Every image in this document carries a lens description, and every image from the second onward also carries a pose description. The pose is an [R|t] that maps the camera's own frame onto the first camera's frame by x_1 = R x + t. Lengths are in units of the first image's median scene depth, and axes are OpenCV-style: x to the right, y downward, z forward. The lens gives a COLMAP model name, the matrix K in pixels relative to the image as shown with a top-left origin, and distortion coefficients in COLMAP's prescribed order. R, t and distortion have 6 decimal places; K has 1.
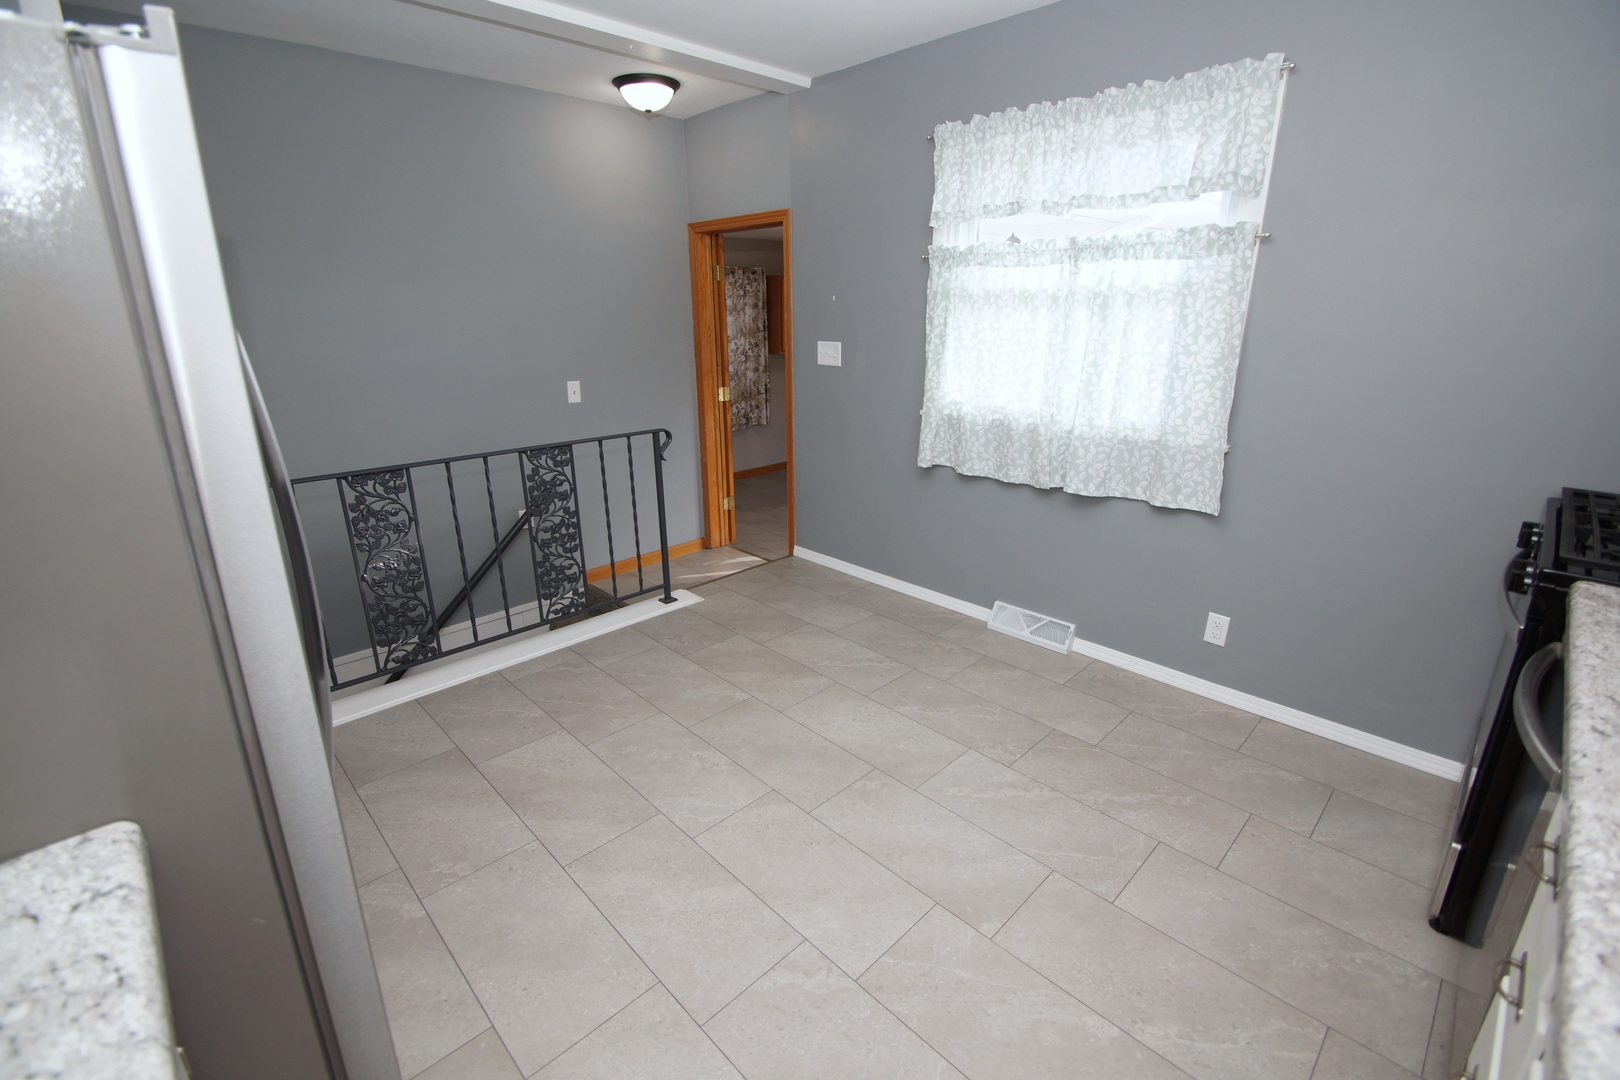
lens RADIAL K [[725.9, 0, 810.0], [0, 725.9, 540.0], [0, 0, 1]] dist [-0.000086, -0.000443]
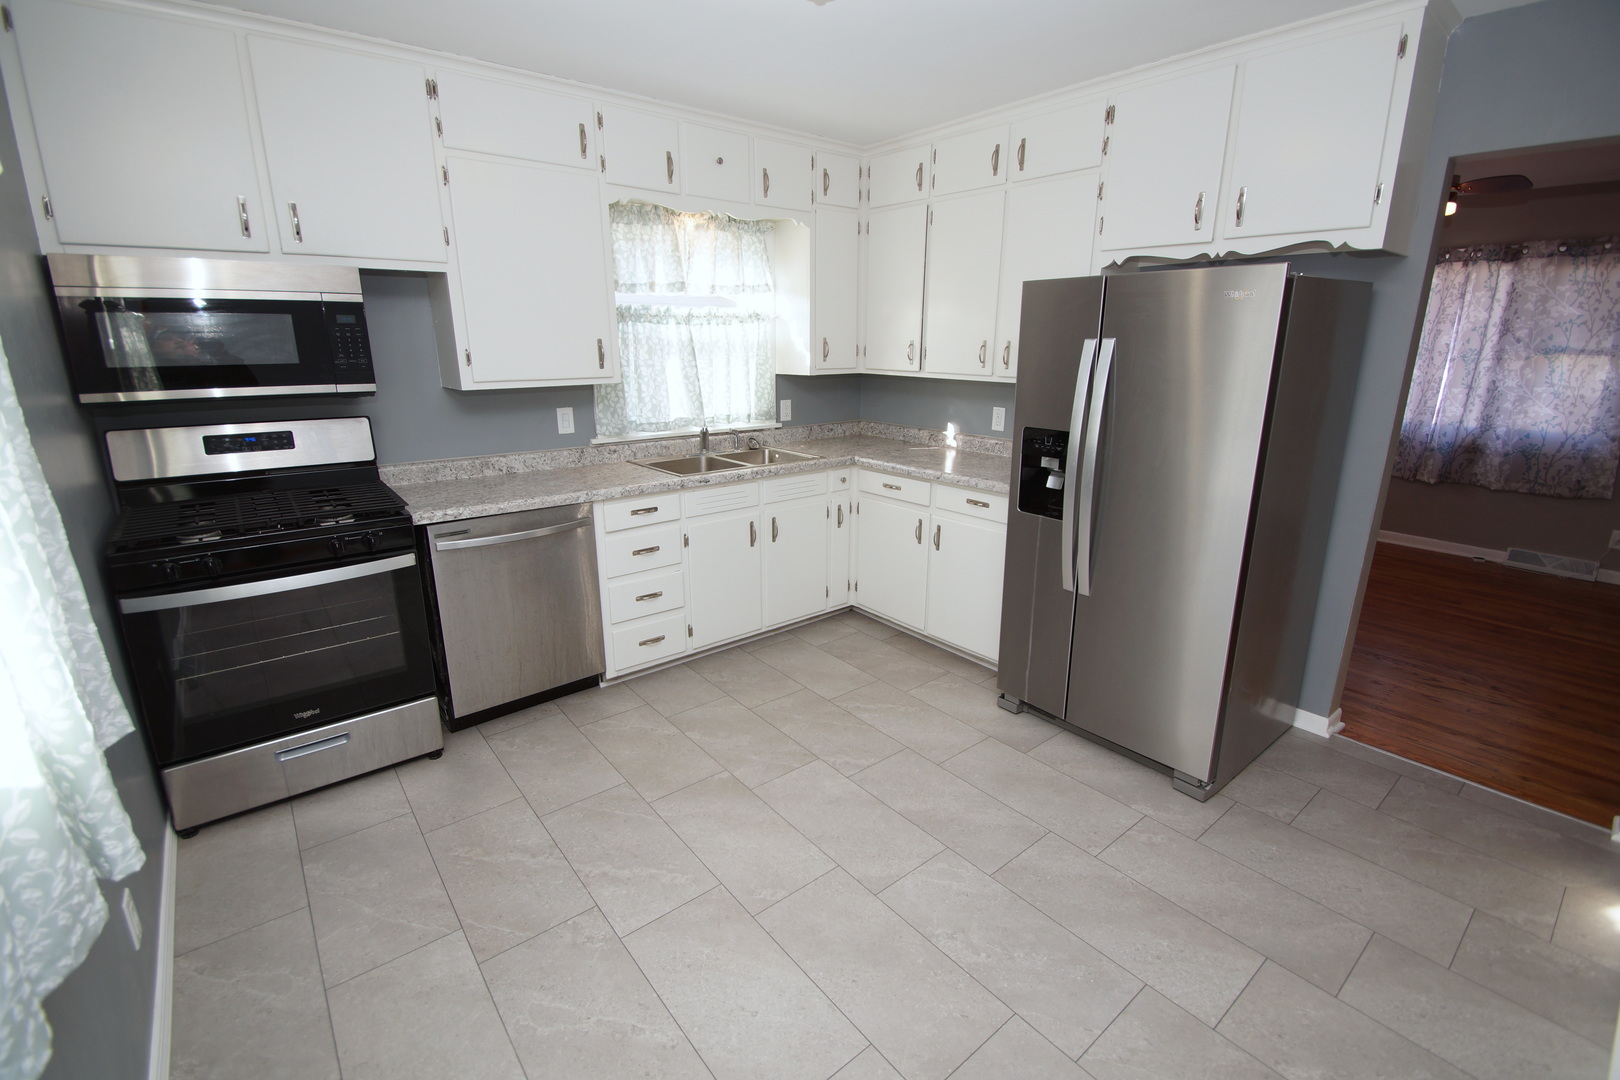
lens RADIAL K [[725.9, 0, 810.0], [0, 725.9, 540.0], [0, 0, 1]] dist [-0.000086, -0.000443]
pose [[-0.995351, -0.022658, 0.093616, -0.045163], [0.033078, 0.832417, 0.553162, -0.536907], [-0.090461, 0.553687, -0.827797, 1.545565]]
